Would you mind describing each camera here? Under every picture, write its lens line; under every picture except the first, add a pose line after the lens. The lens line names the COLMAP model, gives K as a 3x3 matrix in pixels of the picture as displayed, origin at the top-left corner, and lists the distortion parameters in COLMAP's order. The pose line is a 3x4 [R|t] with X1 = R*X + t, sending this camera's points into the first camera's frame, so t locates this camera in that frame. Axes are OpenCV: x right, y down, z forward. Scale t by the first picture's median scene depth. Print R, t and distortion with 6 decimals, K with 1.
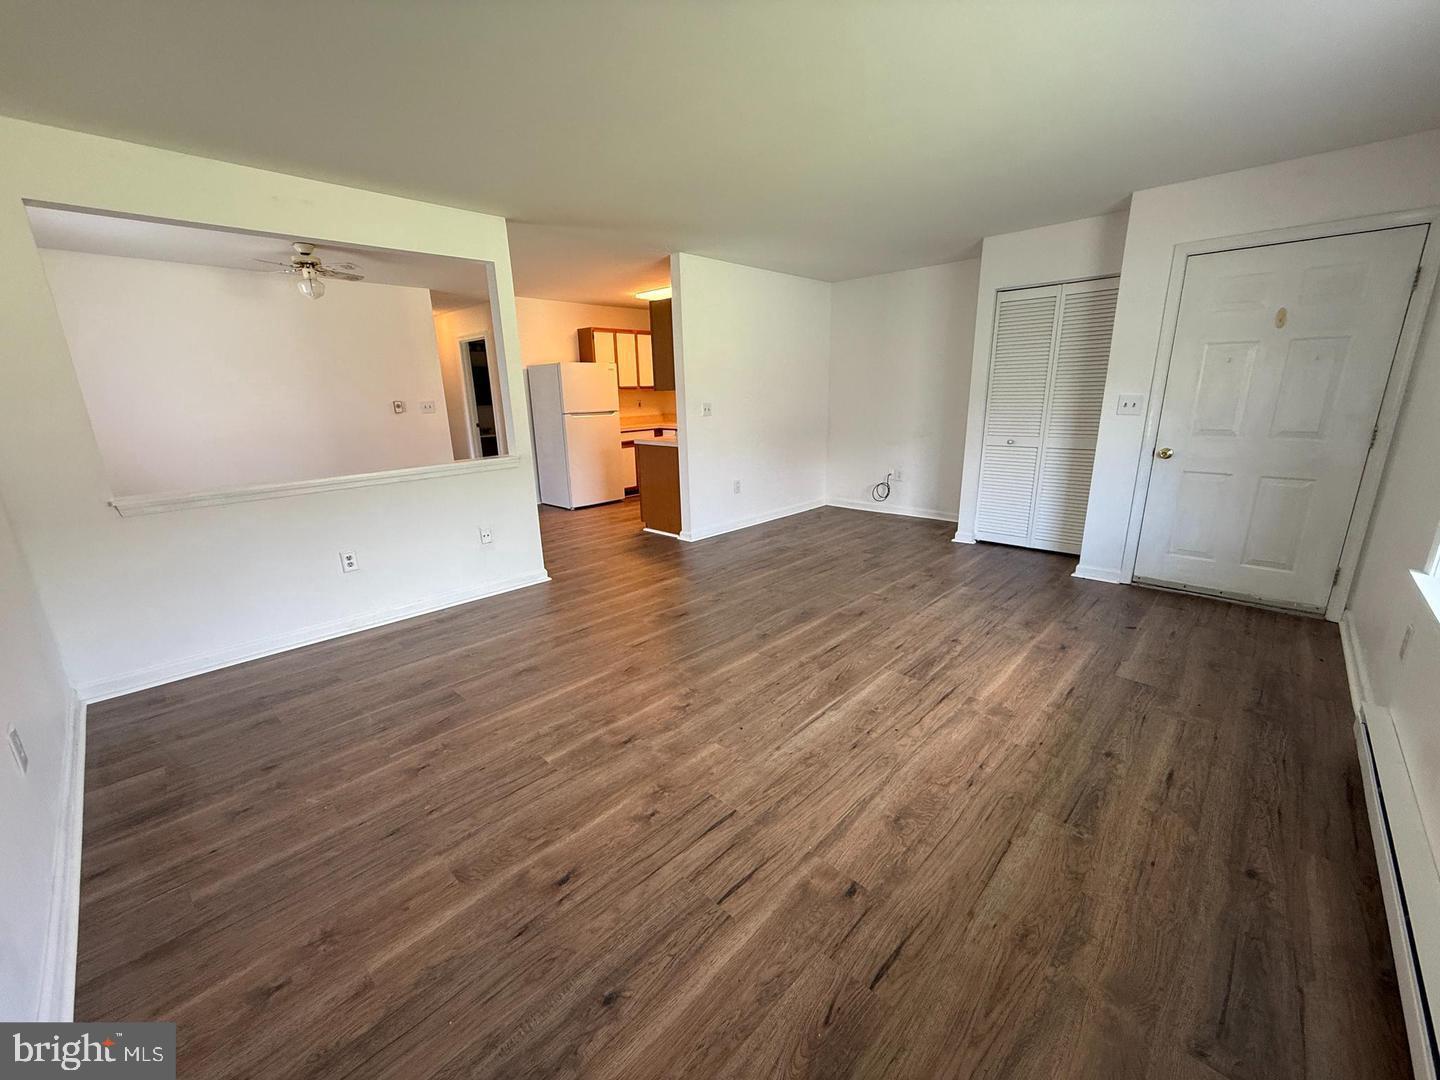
lens RADIAL K [[575.9, 0, 723.7], [0, 575.9, 542.3], [0, 0, 1]] dist [-0.002020, 0.000363]
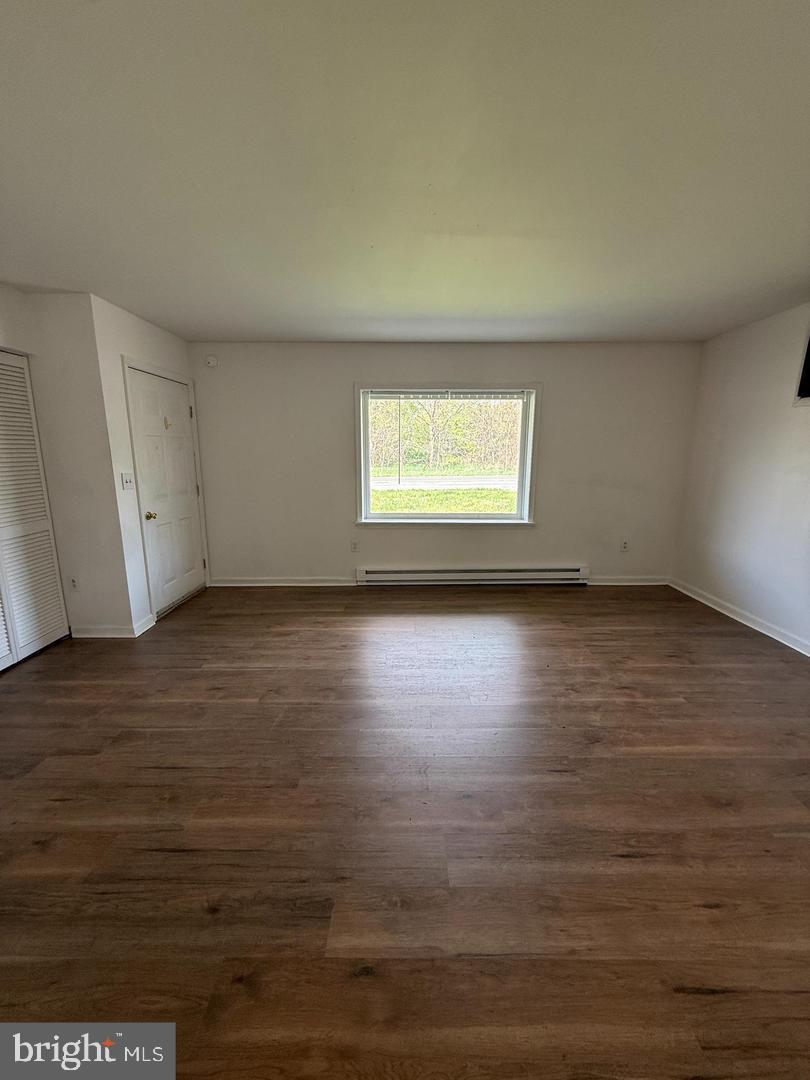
lens RADIAL K [[431.9, 0, 405.0], [0, 431.9, 540.0], [0, 0, 1]] dist [-0.002020, 0.000363]
pose [[-0.685103, -0.121960, 0.718164, -0.407261], [0.202593, 0.915088, 0.348670, -0.394723], [-0.699707, 0.384370, -0.602221, 1.458077]]
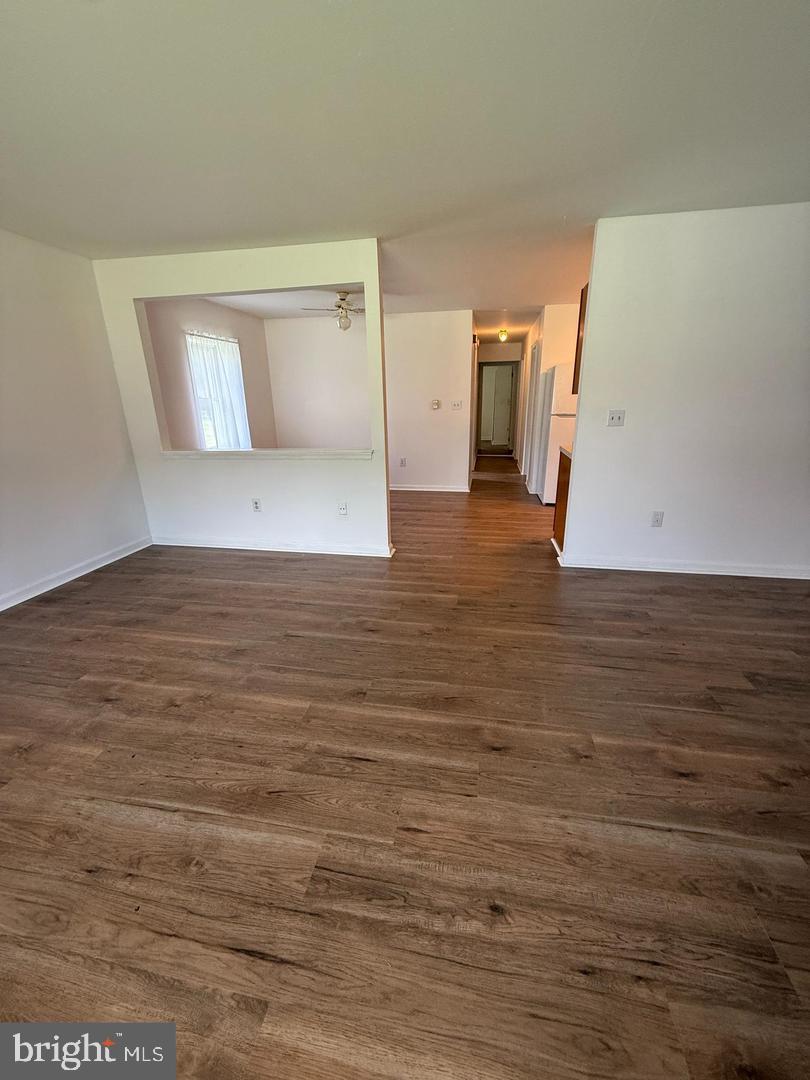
lens RADIAL K [[436.5, 0, 402.5], [0, 436.5, 536.5], [0, 0, 1]] dist [0.001273, 0.000270]
pose [[0.545955, 0.266293, -0.794369, 0.589361], [-0.212349, 0.961165, 0.176264, -0.197898], [0.810457, 0.072451, 0.581300, 0.708221]]
